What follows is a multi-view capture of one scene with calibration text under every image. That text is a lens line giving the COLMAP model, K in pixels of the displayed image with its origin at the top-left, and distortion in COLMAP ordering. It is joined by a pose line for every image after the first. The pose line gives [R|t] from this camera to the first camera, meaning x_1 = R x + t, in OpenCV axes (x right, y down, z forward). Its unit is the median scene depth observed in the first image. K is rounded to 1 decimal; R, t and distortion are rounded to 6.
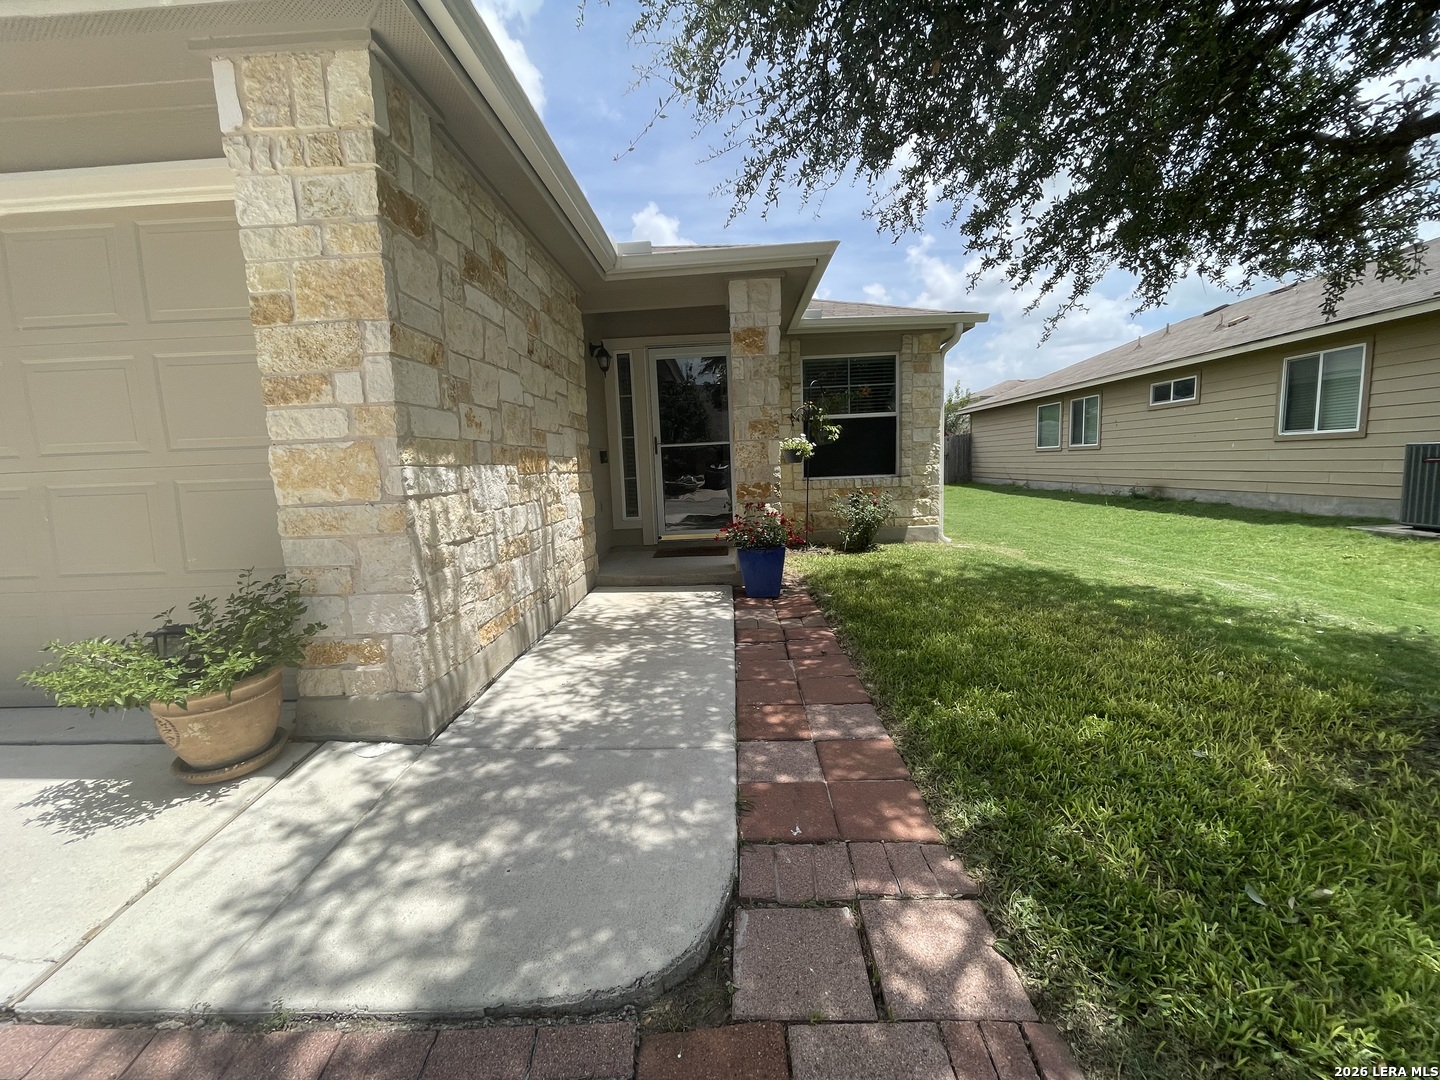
lens RADIAL K [[586.7, 0, 709.6], [0, 586.7, 543.4], [0, 0, 1]] dist [-0.019171, 0.000004]
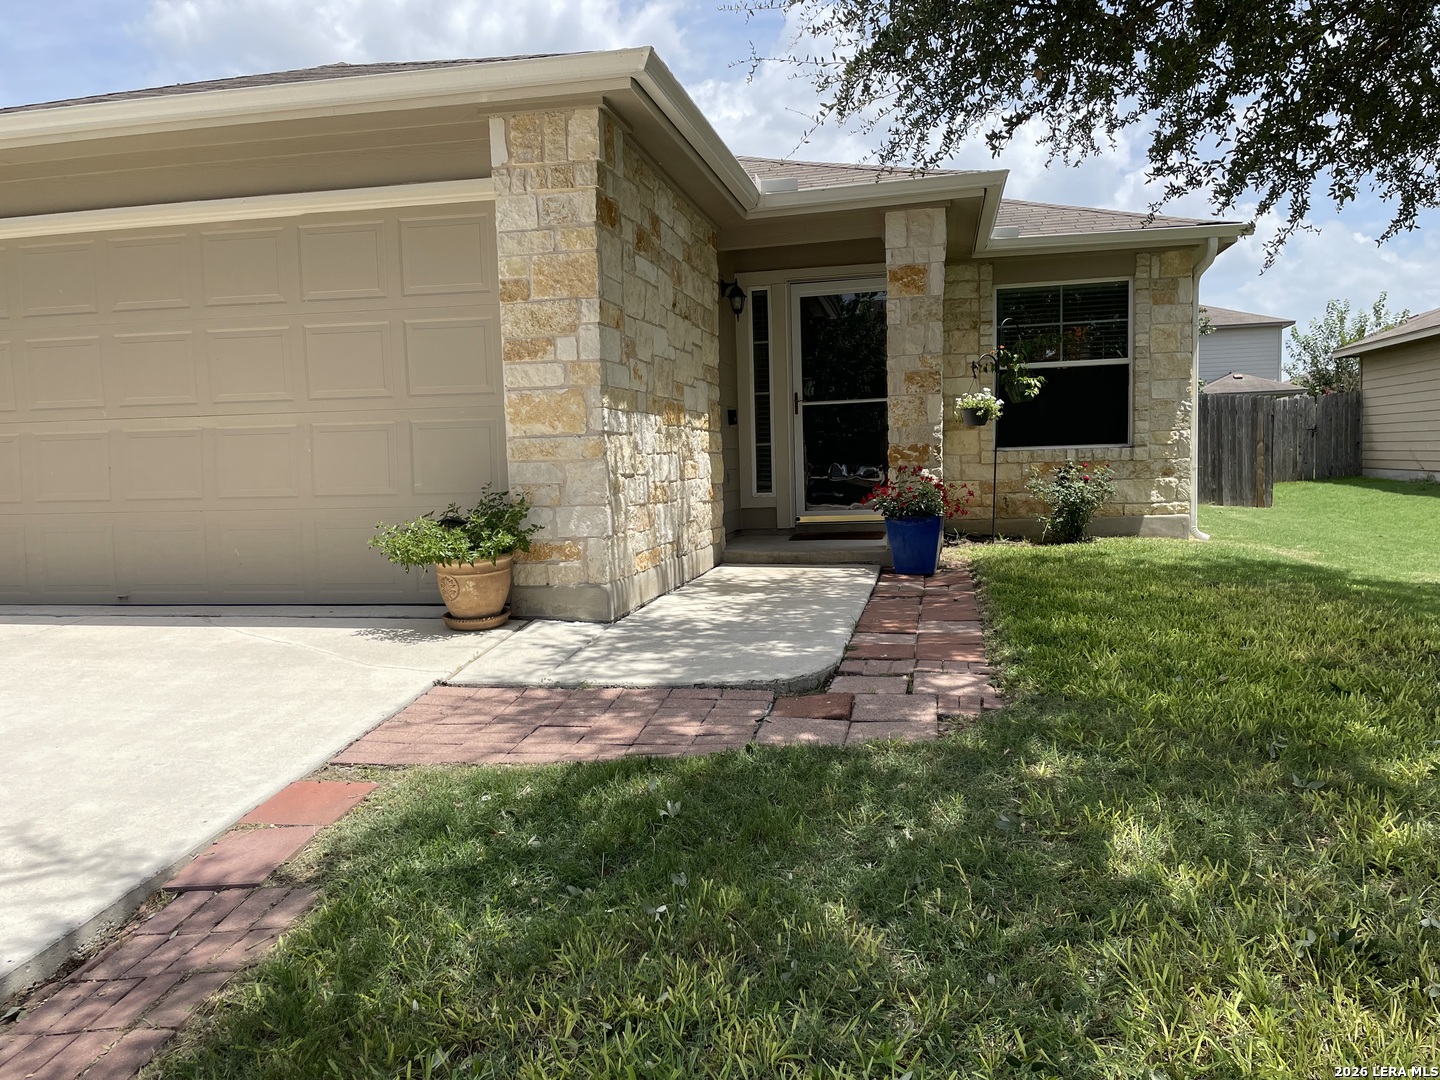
lens RADIAL K [[1092.9, 0, 714.2], [0, 1092.9, 552.2], [0, 0, 1]] dist [0.055523, -0.080183]
pose [[0.986427, 0.022899, -0.162597, 0.073340], [-0.029916, 0.998718, -0.040834, 0.162632], [0.161454, 0.045144, 0.985847, -0.782507]]
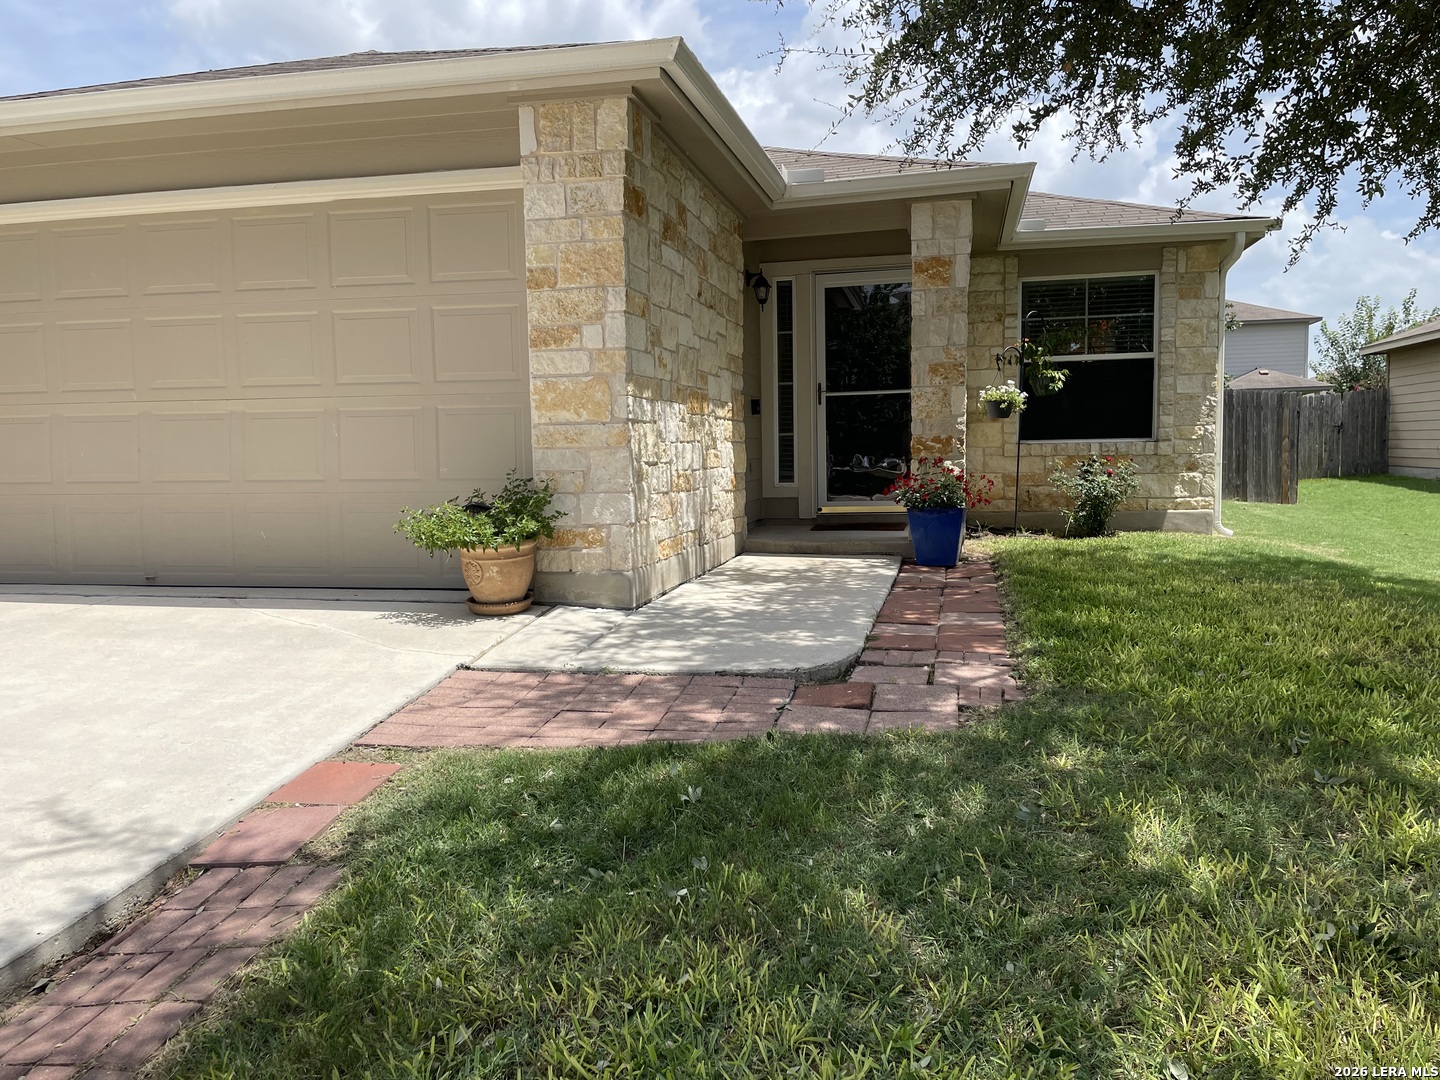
lens RADIAL K [[1093.7, 0, 720.0], [0, 1093.7, 540.0], [0, 0, 1]] dist [0.052683, -0.078373]
pose [[0.983840, 0.035482, -0.175500, 0.071418], [-0.043550, 0.998154, -0.042338, 0.164793], [0.173674, 0.049297, 0.983569, -0.788139]]
